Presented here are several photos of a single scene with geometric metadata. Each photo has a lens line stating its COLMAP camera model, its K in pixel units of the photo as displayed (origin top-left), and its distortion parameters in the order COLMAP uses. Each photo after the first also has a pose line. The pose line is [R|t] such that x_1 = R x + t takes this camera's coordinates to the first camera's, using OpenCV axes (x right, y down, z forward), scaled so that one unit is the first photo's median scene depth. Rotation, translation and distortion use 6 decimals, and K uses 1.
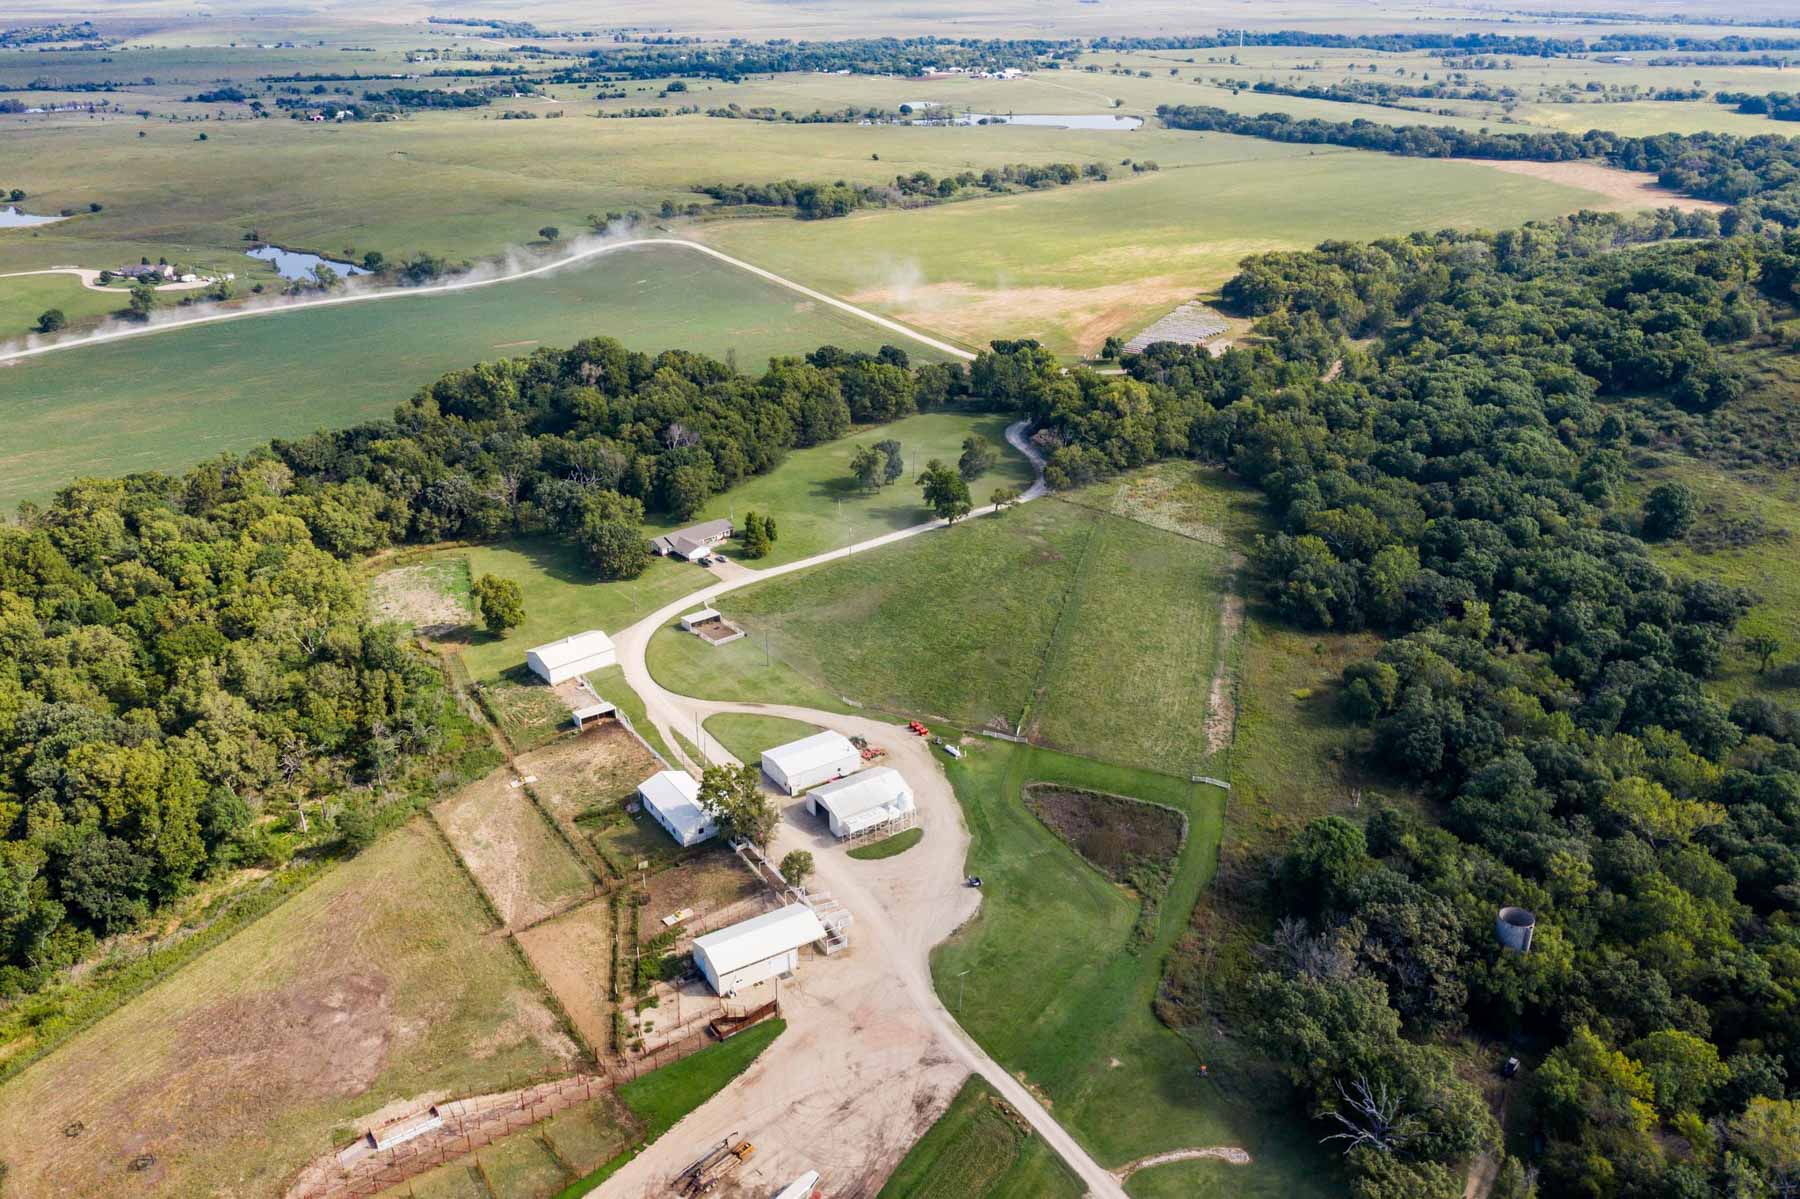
lens RADIAL K [[1447.2, 0, 900.0], [0, 1447.2, 599.5], [0, 0, 1]] dist [-0.014515, 0.000908]
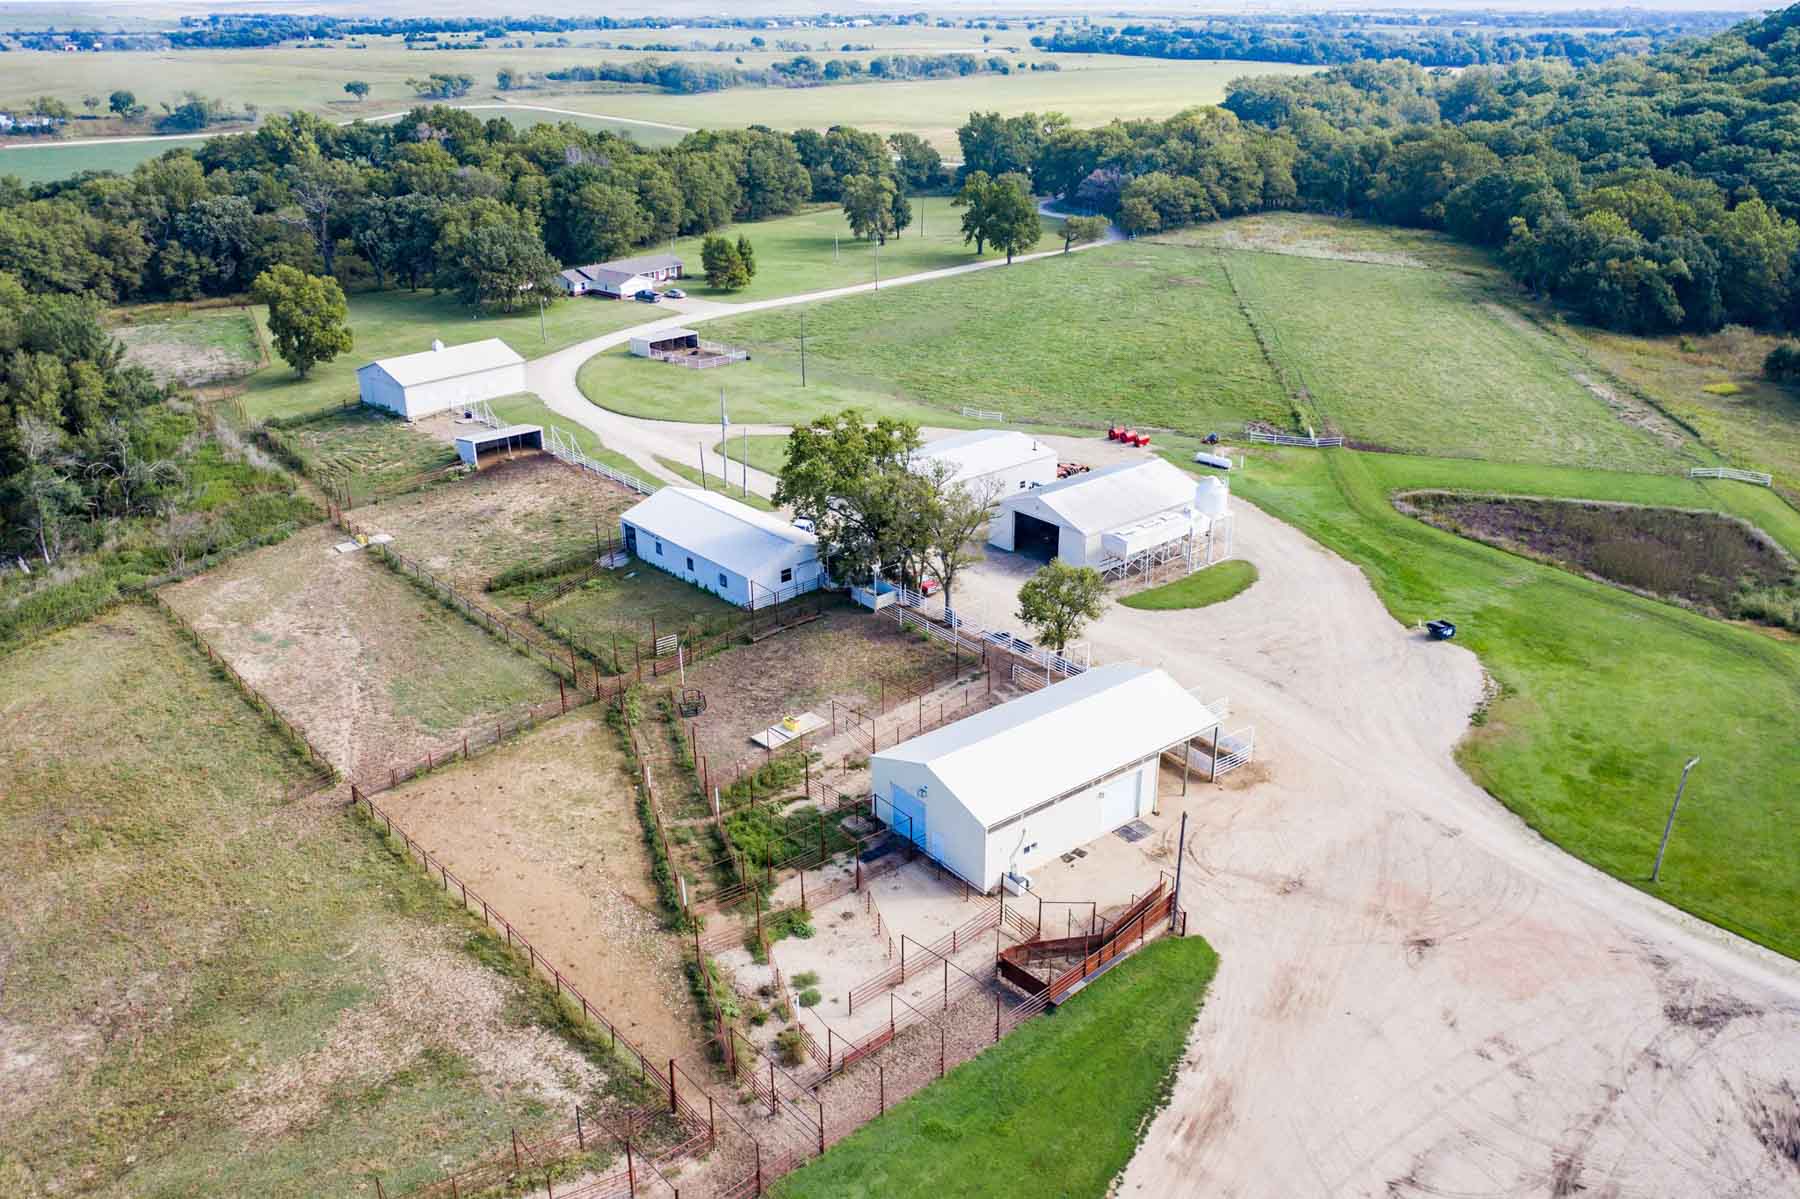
lens RADIAL K [[1447.2, 0, 900.0], [0, 1447.2, 599.5], [0, 0, 1]] dist [-0.014515, 0.000908]
pose [[0.992204, -0.046863, 0.115474, -0.154819], [0.049628, 0.998543, -0.021183, 0.178948], [-0.114313, 0.026749, 0.993085, 0.556333]]
